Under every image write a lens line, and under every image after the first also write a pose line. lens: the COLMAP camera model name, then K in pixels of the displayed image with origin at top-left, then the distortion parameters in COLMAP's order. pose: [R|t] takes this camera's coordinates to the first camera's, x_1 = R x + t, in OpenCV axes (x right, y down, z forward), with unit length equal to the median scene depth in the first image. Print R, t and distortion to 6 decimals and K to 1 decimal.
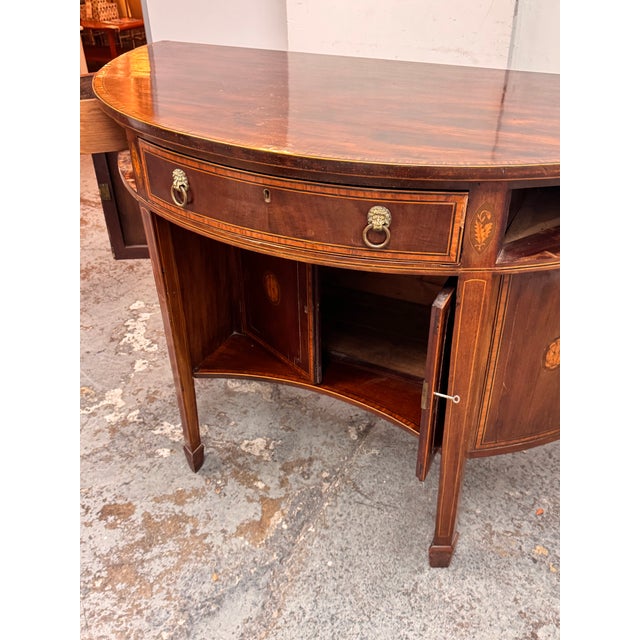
lens RADIAL K [[659.8, 0, 316.3], [0, 659.8, 320.9], [0, 0, 1]] dist [0.177764, -0.431100]
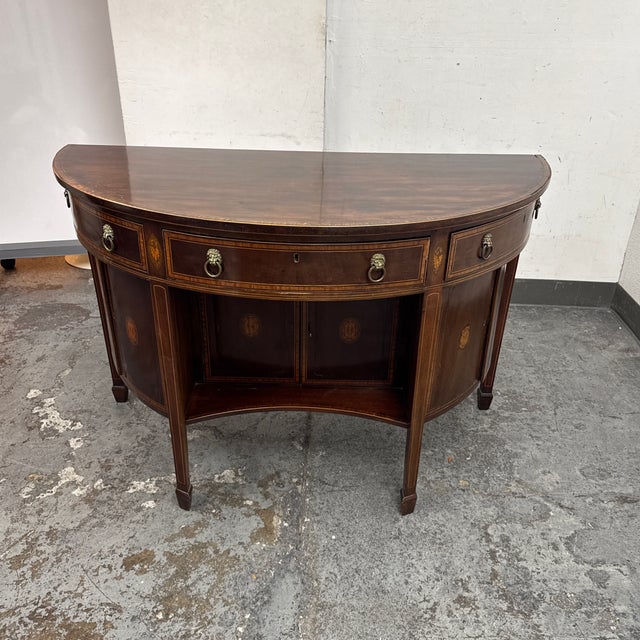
lens RADIAL K [[655.6, 0, 332.4], [0, 655.6, 337.9], [0, 0, 1]] dist [0.174112, -0.392279]
pose [[0.893005, -0.185413, 0.410079, -0.419086], [0.210395, 0.977482, -0.016205, 0.009465], [-0.397840, 0.100750, 0.911906, -0.187452]]
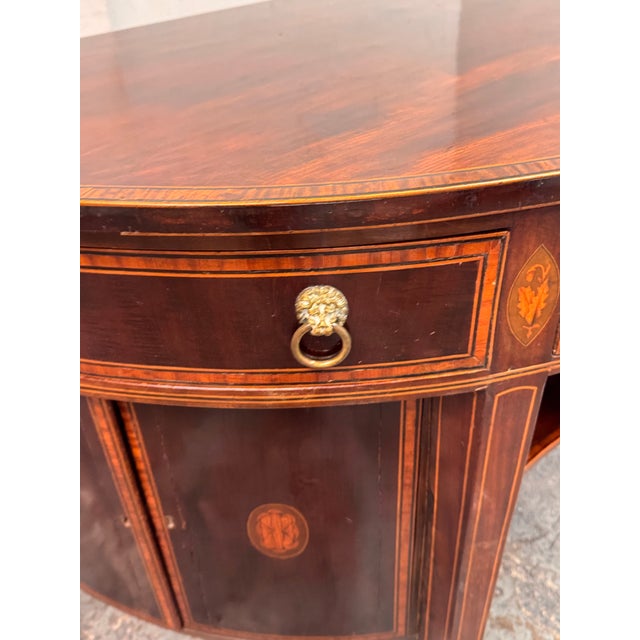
lens RADIAL K [[655.6, 0, 332.4], [0, 655.6, 337.9], [0, 0, 1]] dist [0.174112, -0.392279]
pose [[0.334040, -0.574362, 0.747346, -0.489007], [0.531094, 0.769735, 0.354186, -0.341329], [-0.778689, 0.278598, 0.562162, 0.740250]]
